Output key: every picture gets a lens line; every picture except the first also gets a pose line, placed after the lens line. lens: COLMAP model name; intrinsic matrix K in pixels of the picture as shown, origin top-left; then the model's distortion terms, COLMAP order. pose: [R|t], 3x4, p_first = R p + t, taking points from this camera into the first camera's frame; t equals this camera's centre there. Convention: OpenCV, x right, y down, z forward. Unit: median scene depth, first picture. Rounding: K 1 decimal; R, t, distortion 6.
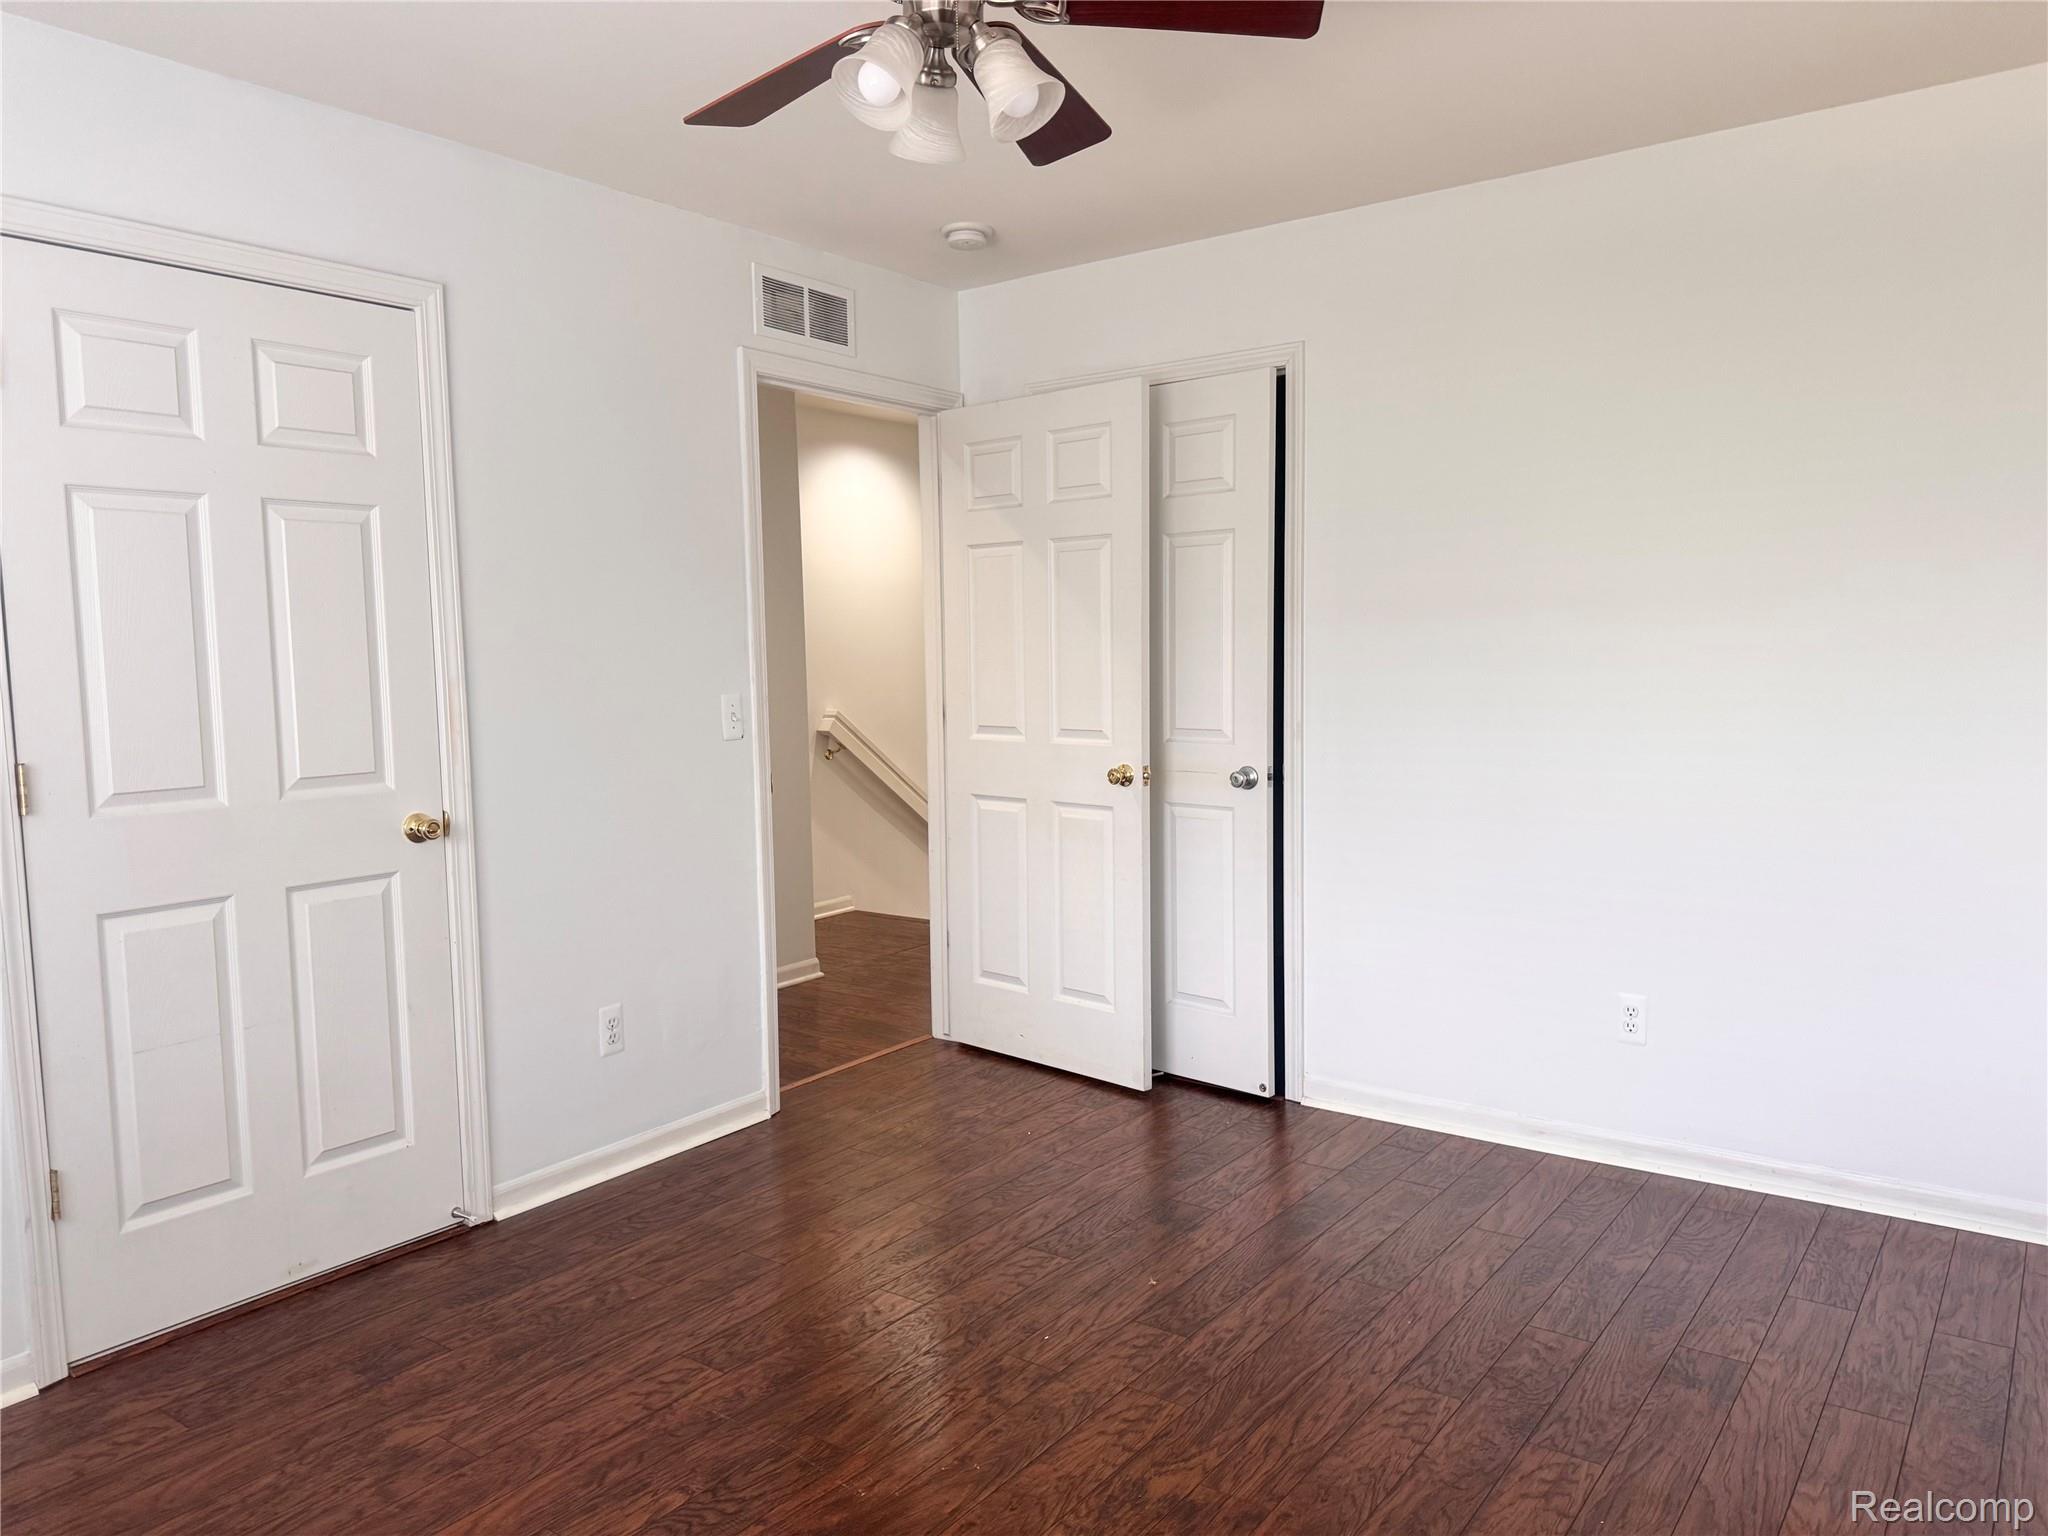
lens RADIAL K [[1438.6, 0, 1021.8], [0, 1438.6, 780.6], [0, 0, 1]] dist [0.007902, -0.011803]
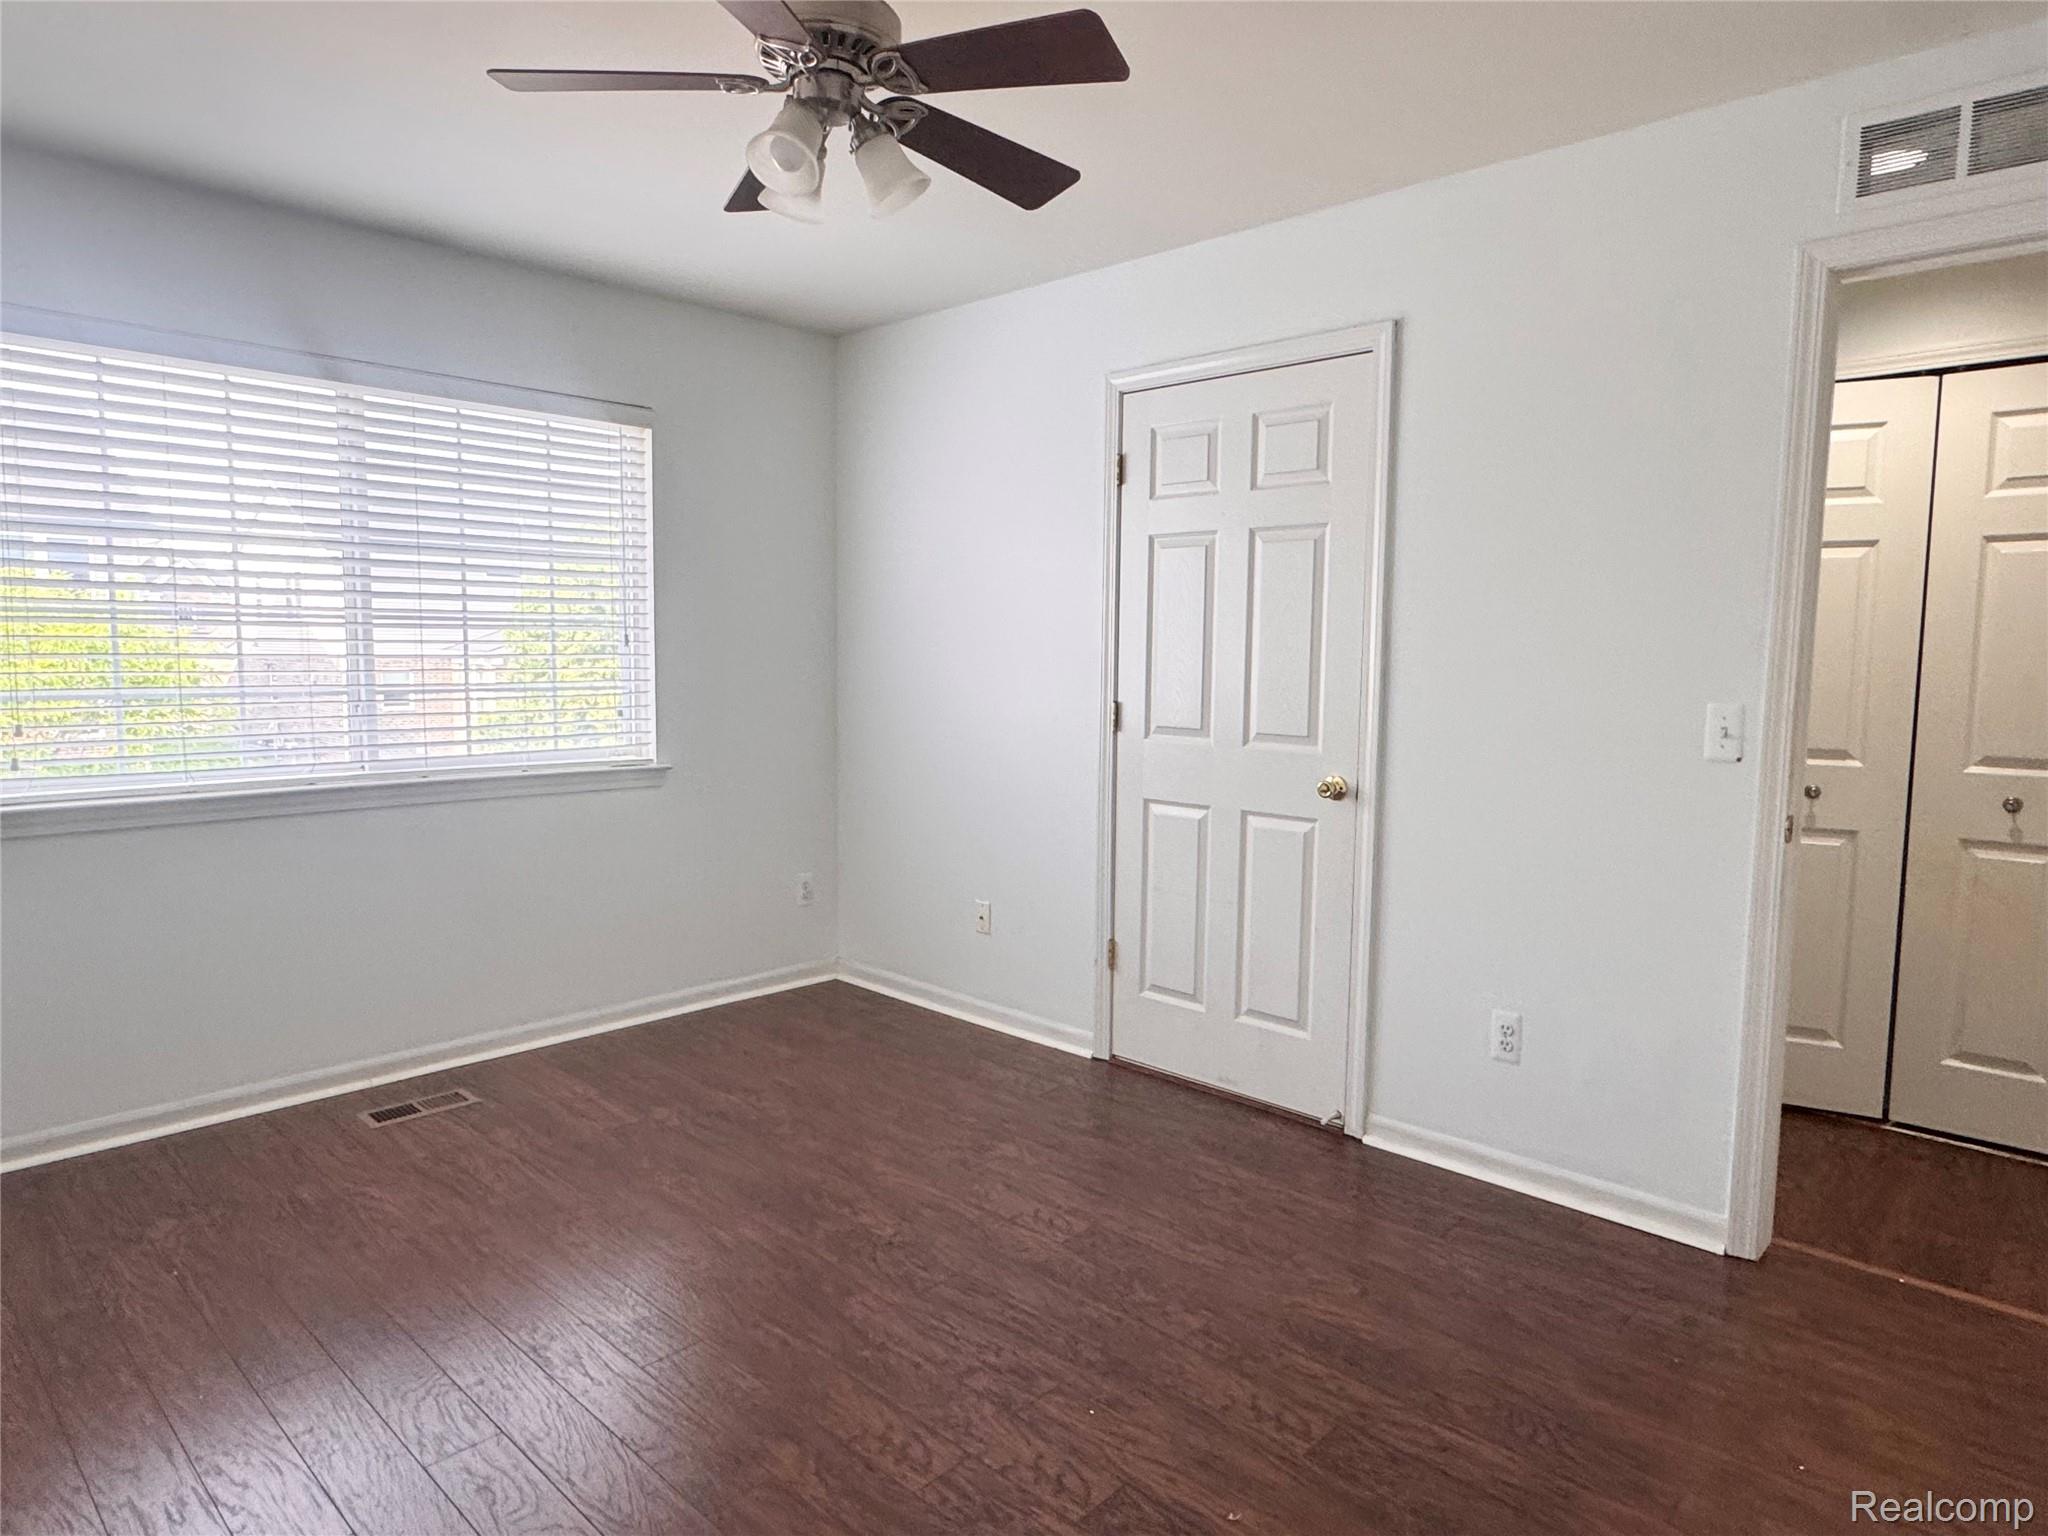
lens RADIAL K [[1242.5, 0, 1020.8], [0, 1242.5, 753.8], [0, 0, 1]] dist [0.003561, 0.001298]
pose [[-0.132555, 0.104456, -0.985656, 0.681185], [-0.100869, 0.987847, 0.118253, -0.097346], [0.986030, 0.115098, -0.120408, 0.916595]]
